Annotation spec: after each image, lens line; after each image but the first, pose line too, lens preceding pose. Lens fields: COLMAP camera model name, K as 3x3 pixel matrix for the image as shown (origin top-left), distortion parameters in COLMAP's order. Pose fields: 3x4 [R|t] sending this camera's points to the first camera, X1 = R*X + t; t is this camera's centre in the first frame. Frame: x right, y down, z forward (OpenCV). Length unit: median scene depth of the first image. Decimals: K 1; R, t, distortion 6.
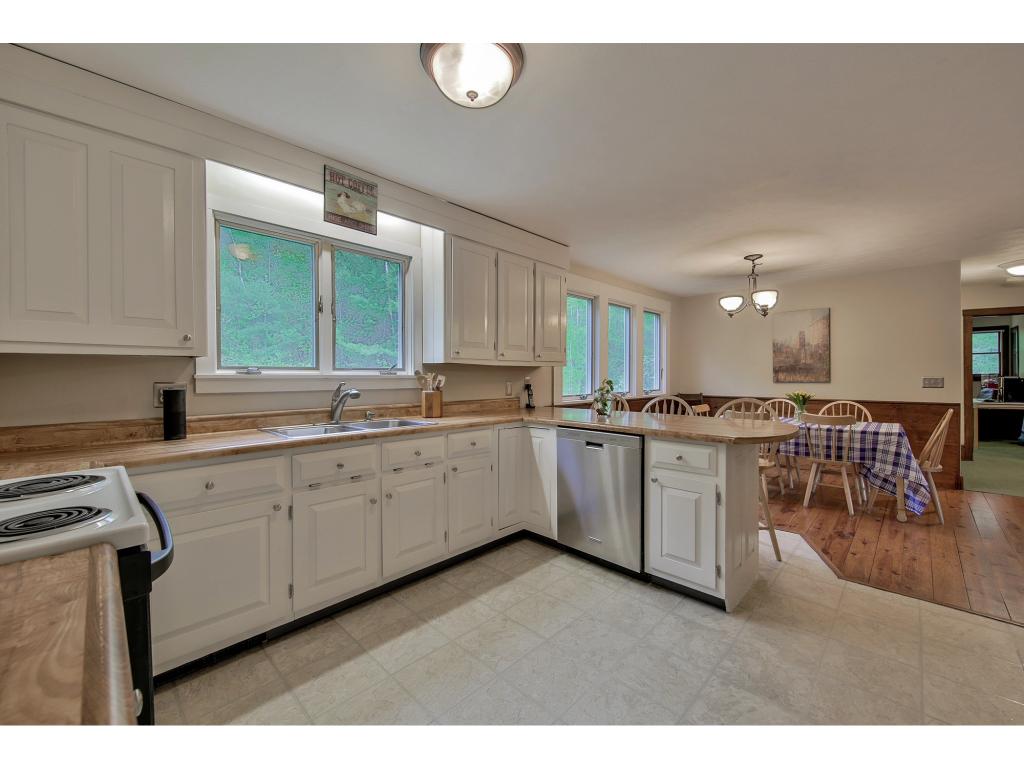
lens RADIAL K [[402.6, 0, 538.1], [0, 402.6, 377.0], [0, 0, 1]] dist [-0.000696, -0.000124]
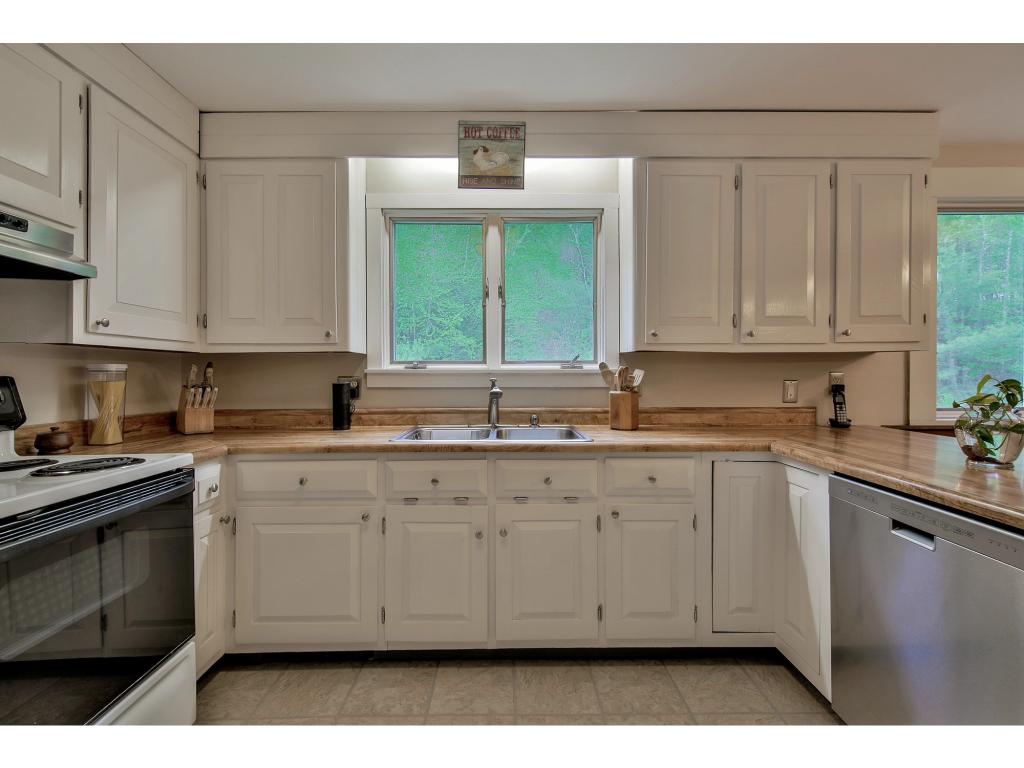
lens RADIAL K [[444.7, 0, 511.8], [0, 444.7, 372.2], [0, 0, 1]] dist [0.001797, -0.000117]
pose [[0.679591, 0.000104, -0.733592, 0.201576], [-0.000725, 1.000000, -0.000529, 0.001512], [0.733591, 0.000892, 0.679590, 0.384424]]
